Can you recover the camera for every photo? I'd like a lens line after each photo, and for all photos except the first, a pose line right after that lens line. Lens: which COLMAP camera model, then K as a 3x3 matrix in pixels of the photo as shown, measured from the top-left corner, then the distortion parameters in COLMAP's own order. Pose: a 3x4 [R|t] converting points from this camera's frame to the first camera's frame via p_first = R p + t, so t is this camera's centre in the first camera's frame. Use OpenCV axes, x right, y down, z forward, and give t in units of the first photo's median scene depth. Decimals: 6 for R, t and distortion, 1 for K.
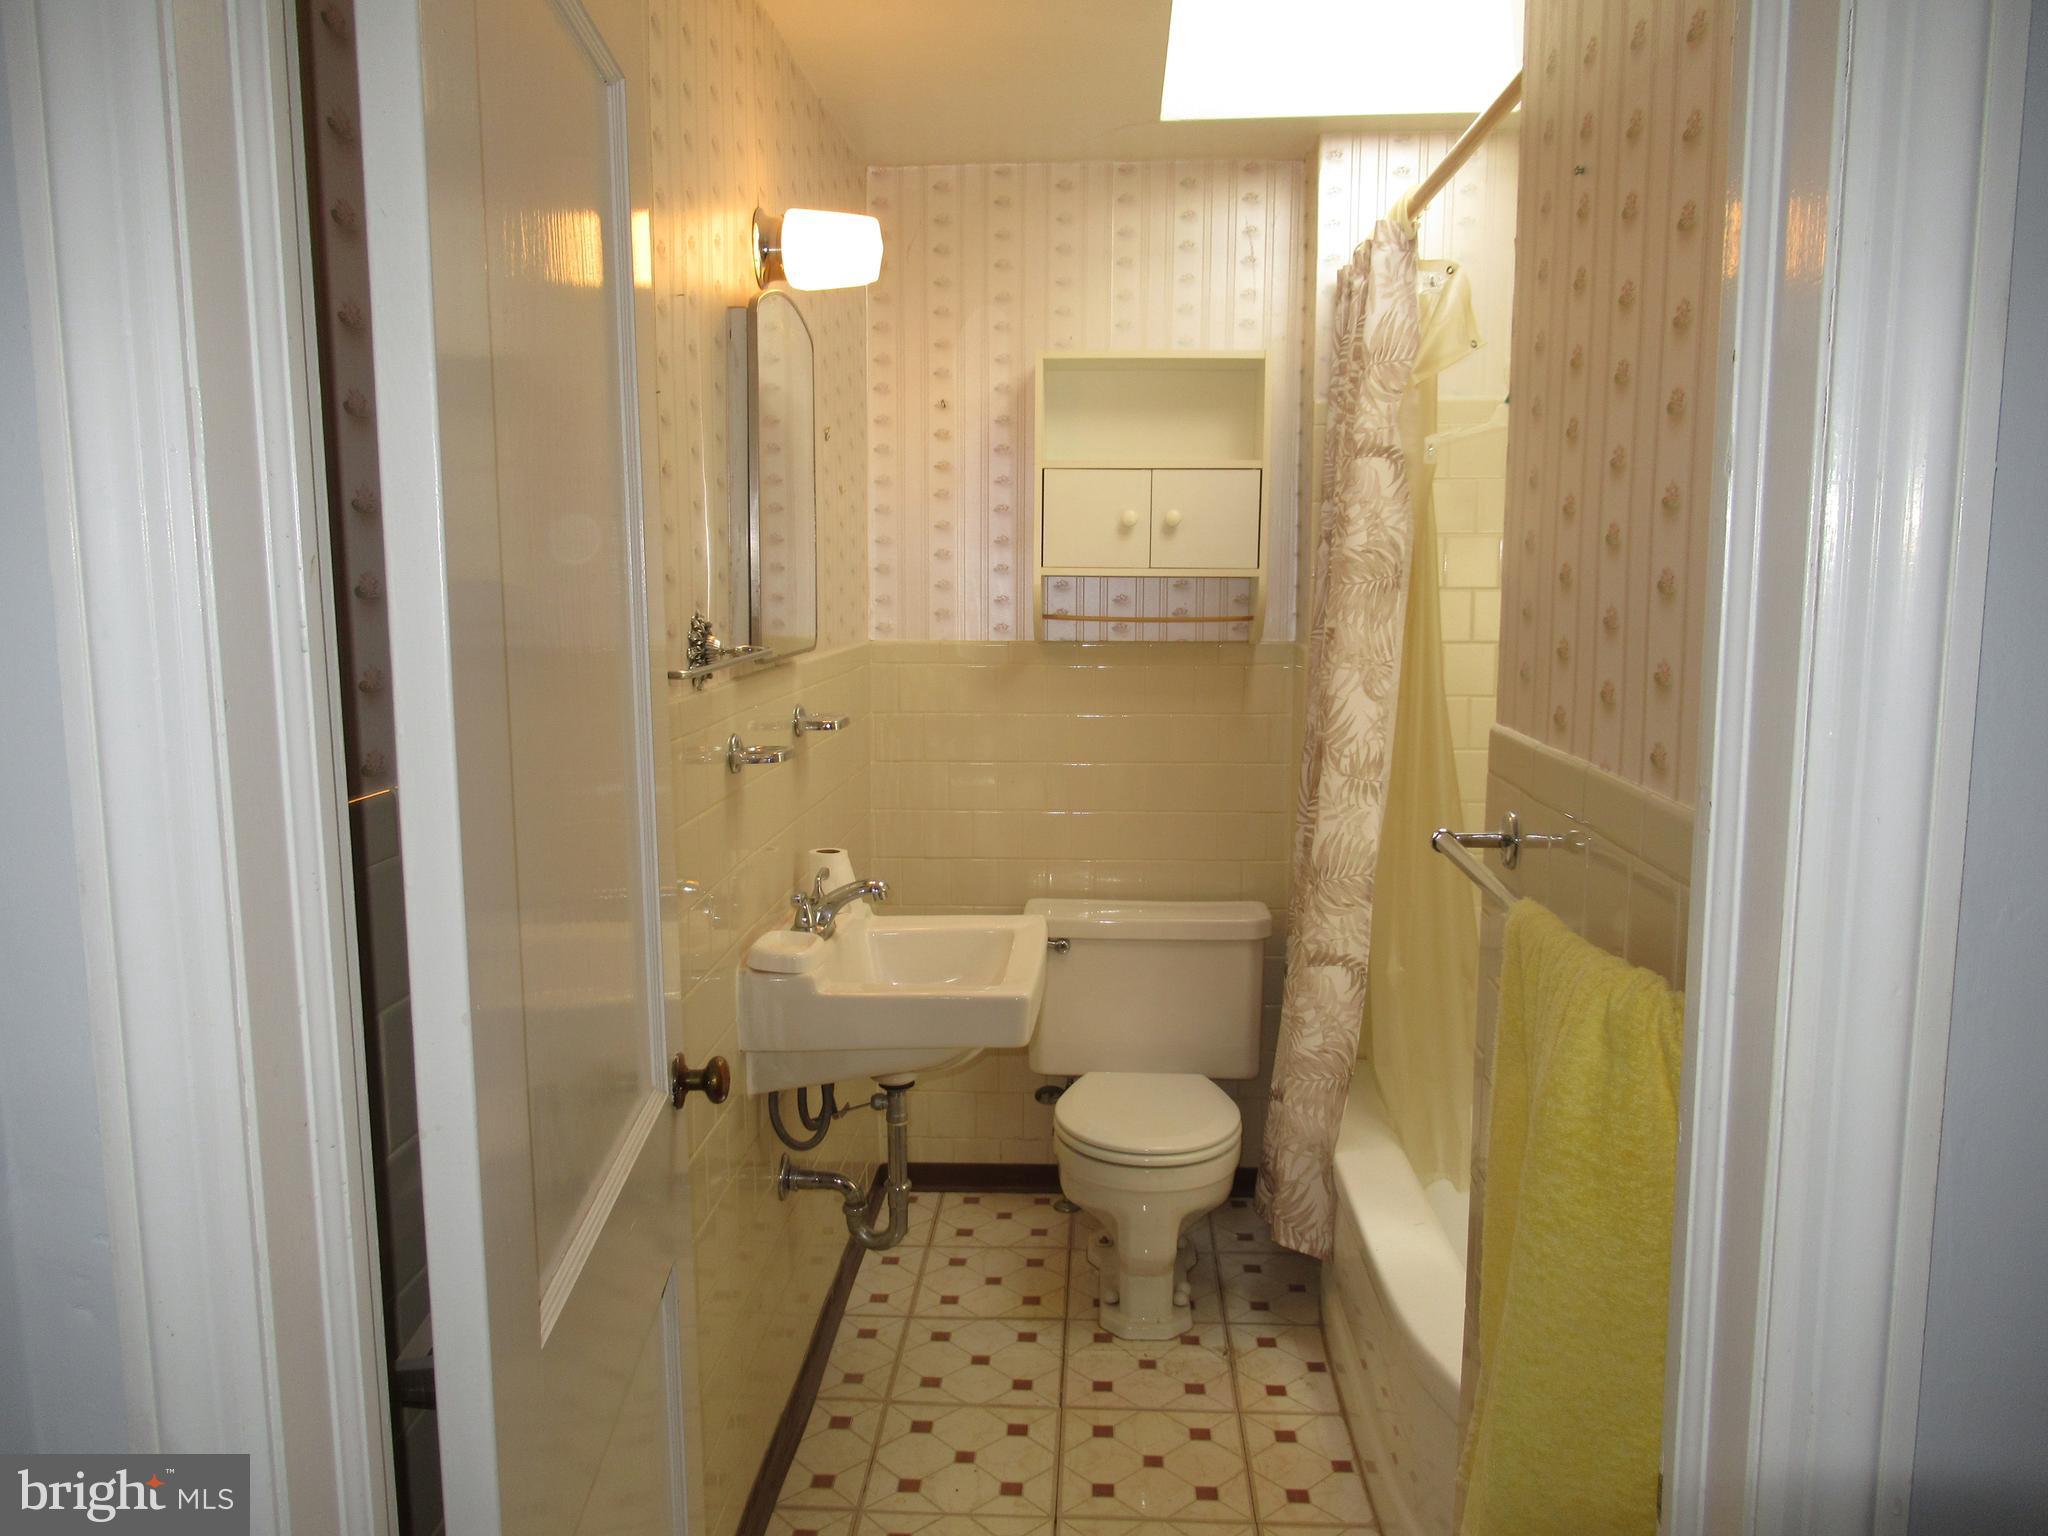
lens RADIAL K [[1521.9, 0, 1031.9], [0, 1521.9, 778.7], [0, 0, 1]] dist [-0.008246, -0.000696]
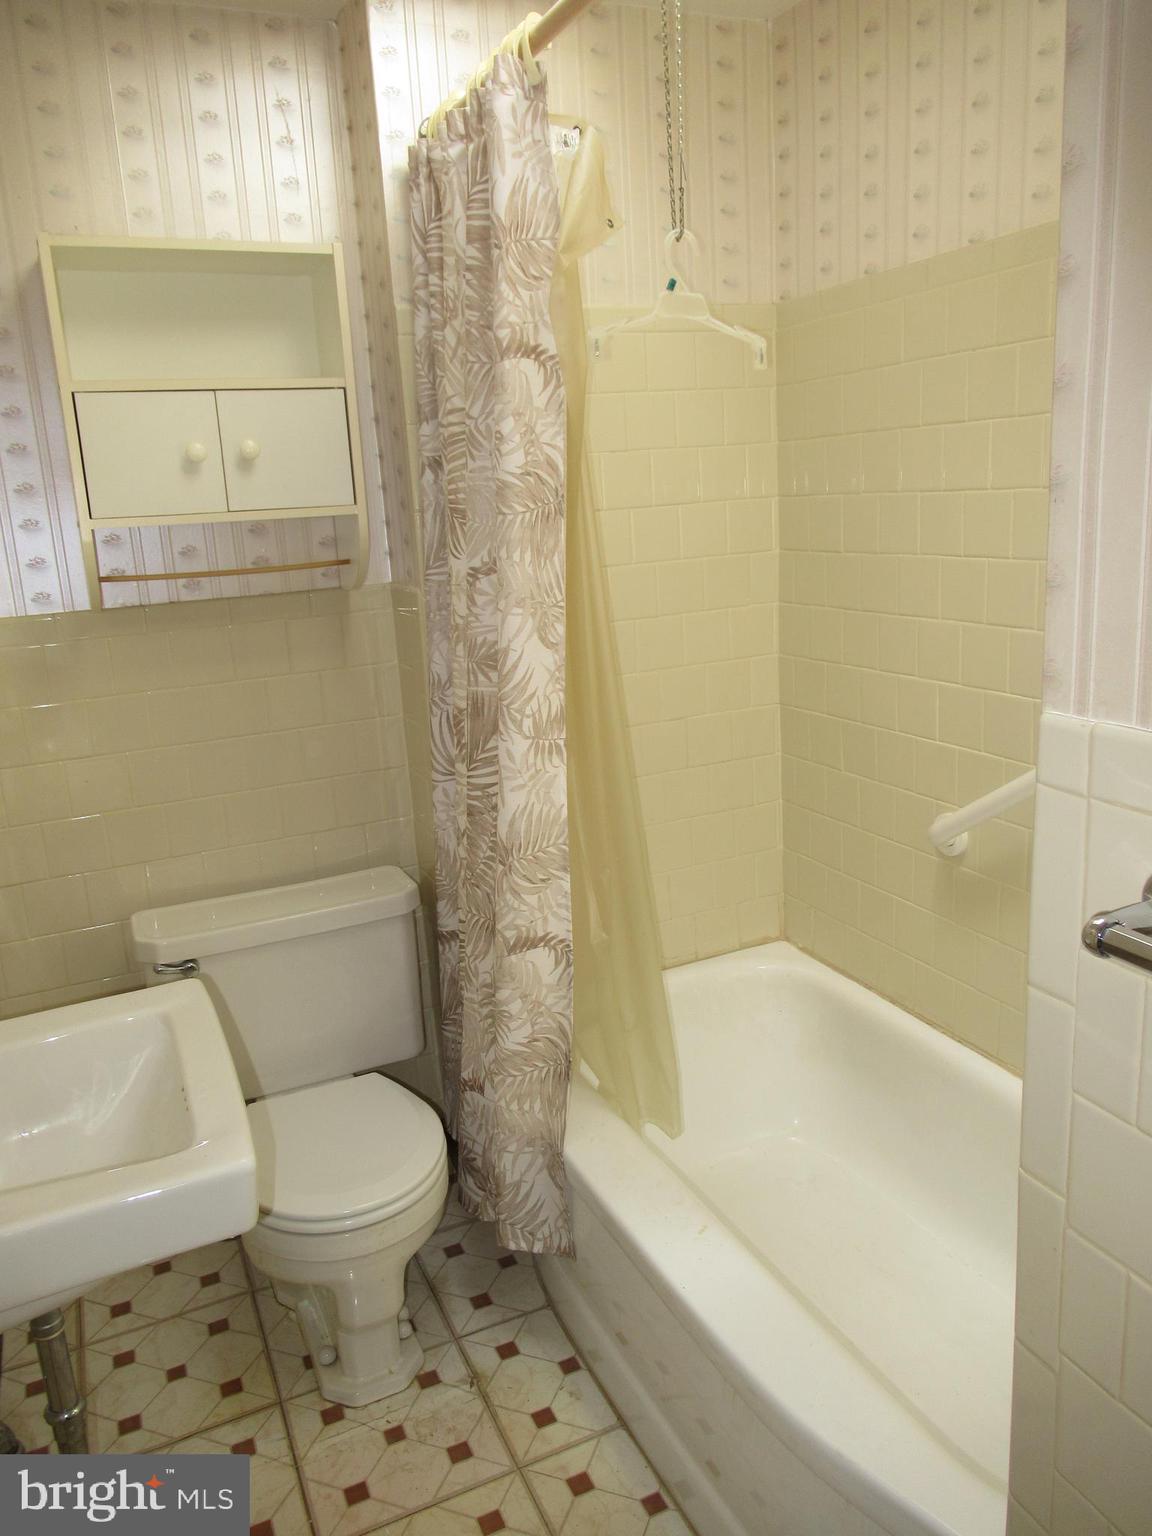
lens RADIAL K [[1141.4, 0, 582.7], [0, 1141.4, 774.7], [0, 0, 1]] dist [-0.008246, -0.000696]
pose [[0.888032, -0.159947, 0.431064, -0.046014], [0.118891, 0.985537, 0.120759, -0.051028], [-0.444144, -0.055989, 0.894204, 0.363379]]
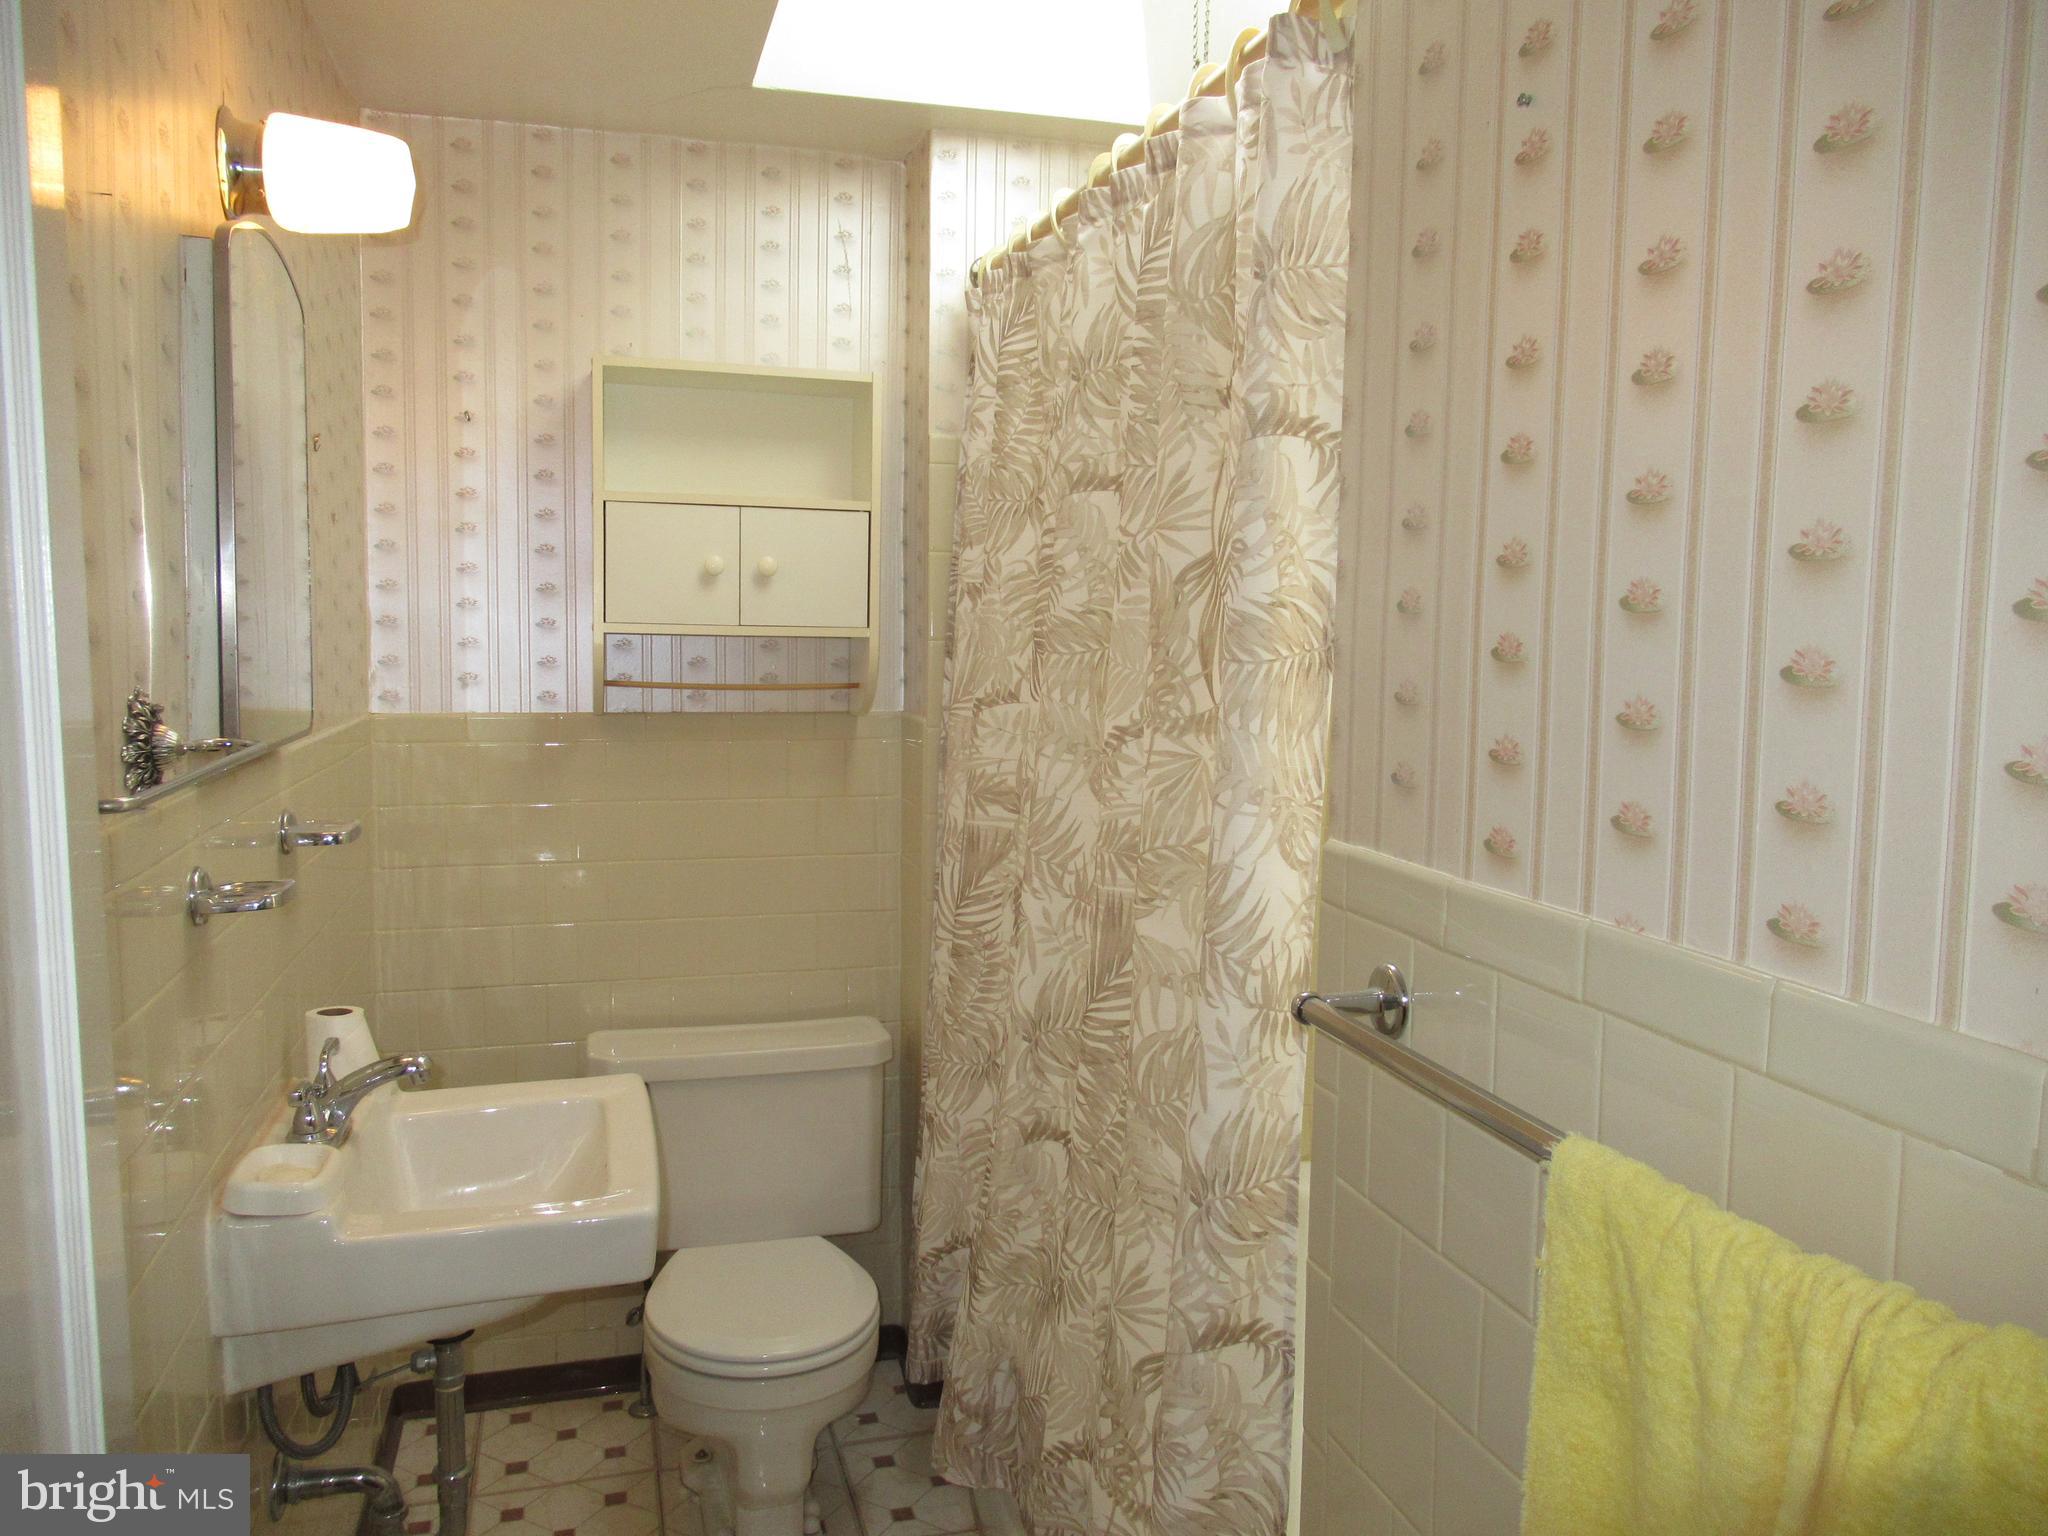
lens RADIAL K [[1521.9, 0, 1023.6], [0, 1521.9, 773.4], [0, 0, 1]] dist [-0.008246, -0.000696]
pose [[0.945501, -0.018728, 0.325080, -0.049799], [0.031091, 0.998976, -0.032876, -0.027528], [-0.324132, 0.041191, 0.945115, 0.181196]]
